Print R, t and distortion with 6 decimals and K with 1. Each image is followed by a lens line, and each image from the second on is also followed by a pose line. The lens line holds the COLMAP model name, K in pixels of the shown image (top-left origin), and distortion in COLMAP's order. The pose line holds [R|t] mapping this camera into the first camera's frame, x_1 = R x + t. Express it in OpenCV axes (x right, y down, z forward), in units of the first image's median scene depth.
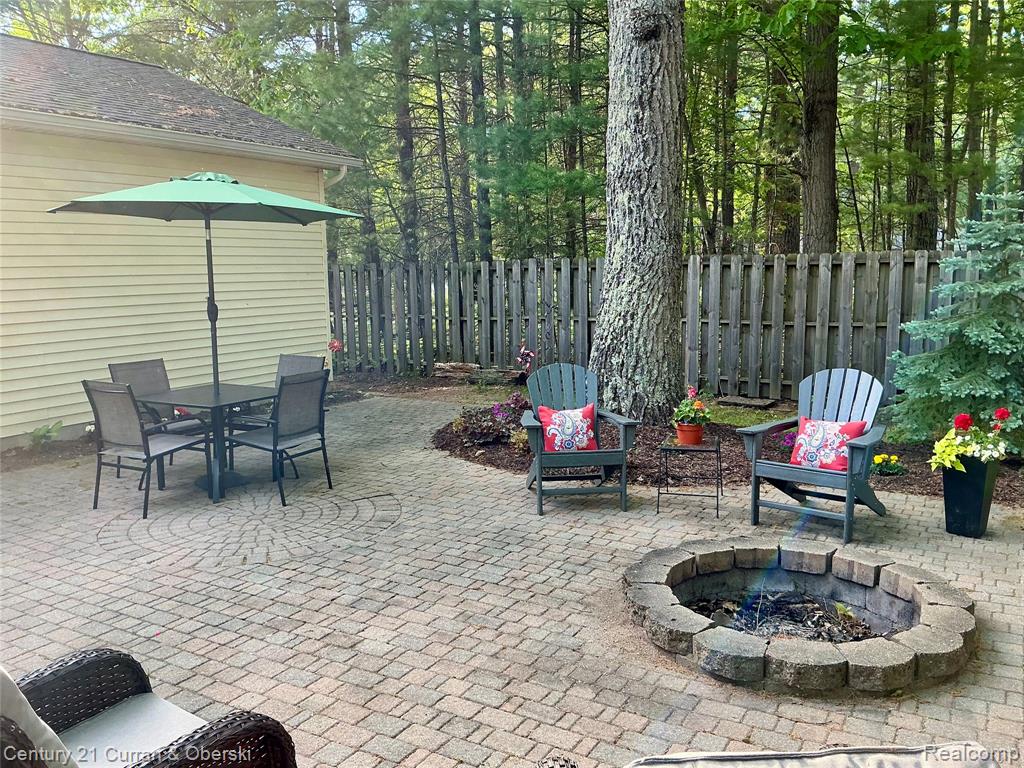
lens RADIAL K [[849.8, 0, 514.2], [0, 849.8, 384.6], [0, 0, 1]] dist [0.091313, -0.181761]
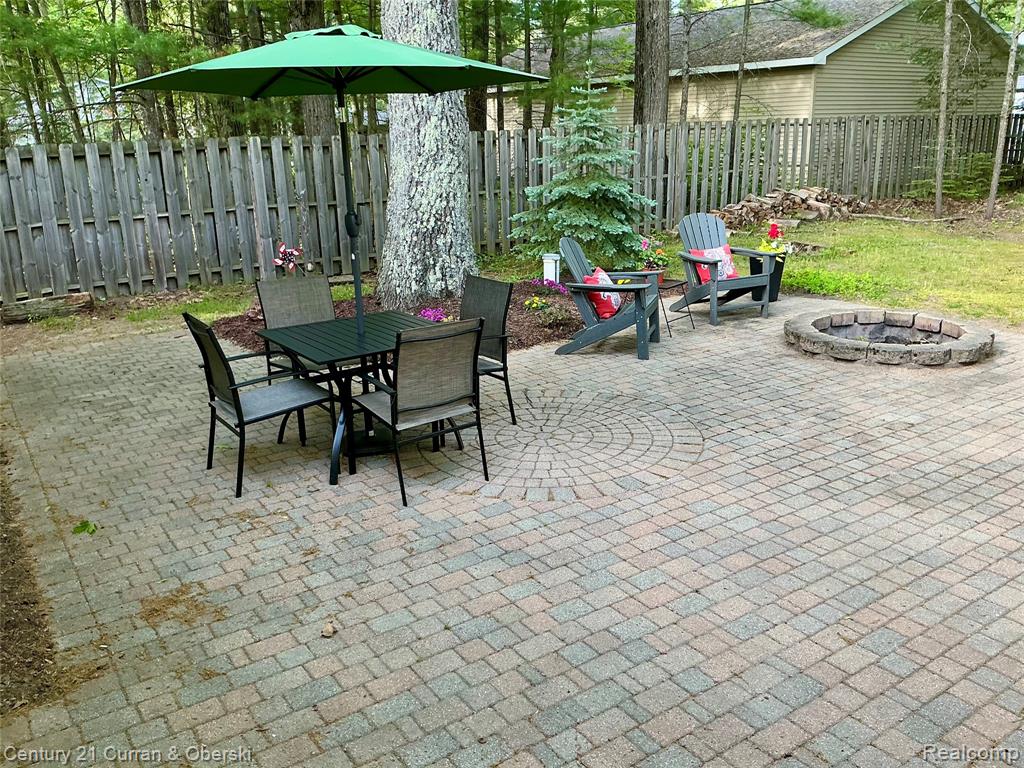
lens RADIAL K [[849.8, 0, 514.8], [0, 849.8, 379.9], [0, 0, 1]] dist [0.091313, -0.181761]
pose [[0.453084, -0.261193, 0.852346, -0.989716], [0.156055, 0.964590, 0.212634, -0.092914], [-0.877703, 0.036672, 0.477800, 0.547548]]
